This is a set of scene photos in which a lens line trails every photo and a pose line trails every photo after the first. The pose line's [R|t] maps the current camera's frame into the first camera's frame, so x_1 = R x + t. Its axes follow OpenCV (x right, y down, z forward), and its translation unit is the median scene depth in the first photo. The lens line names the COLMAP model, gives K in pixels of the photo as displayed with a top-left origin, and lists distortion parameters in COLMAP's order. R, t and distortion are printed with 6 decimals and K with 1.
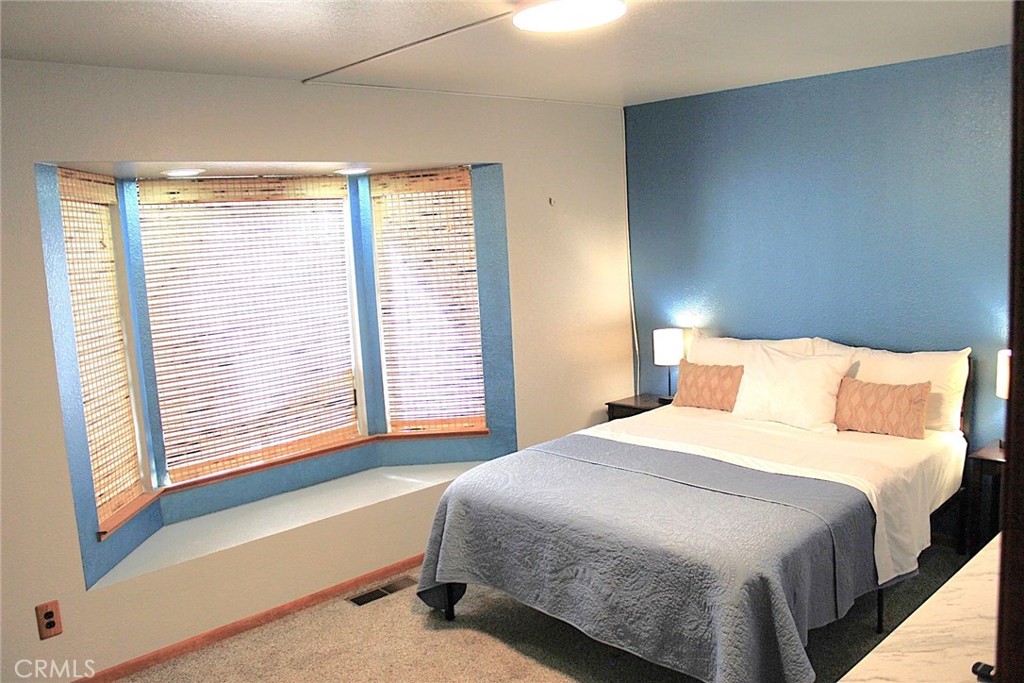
lens RADIAL K [[840.2, 0, 510.7], [0, 840.2, 342.7], [0, 0, 1]] dist [-0.160858, 0.096972]
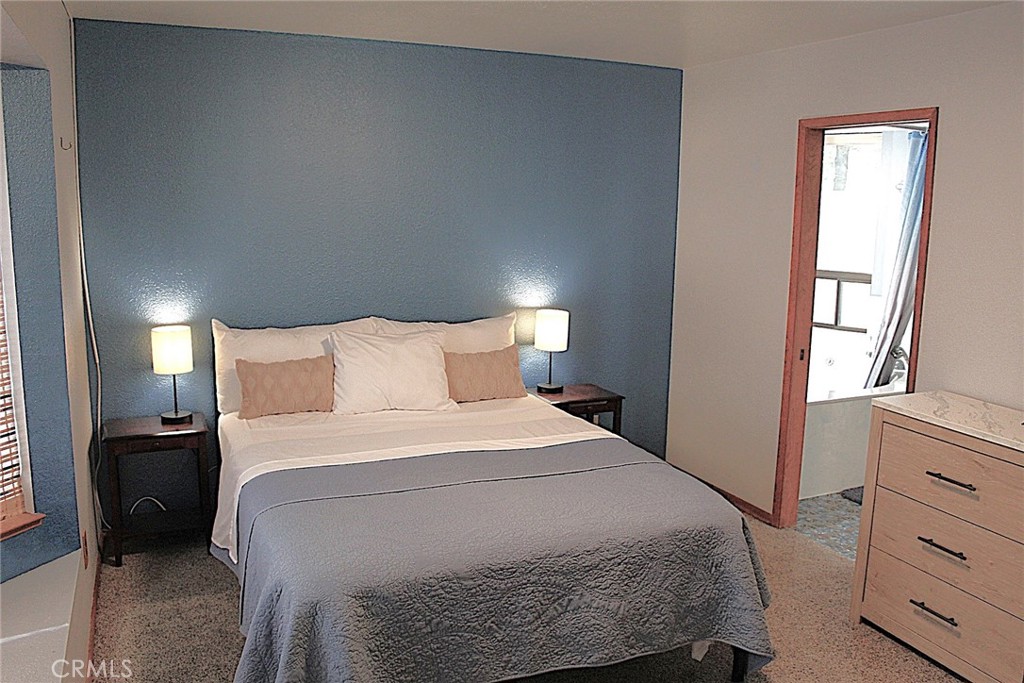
lens RADIAL K [[840.2, 0, 511.3], [0, 840.2, 339.3], [0, 0, 1]] dist [-0.160858, 0.096972]
pose [[0.337805, -0.092532, 0.936657, -0.461308], [0.086660, 0.993986, 0.066941, -0.029944], [-0.937218, 0.058558, 0.343792, 0.508738]]
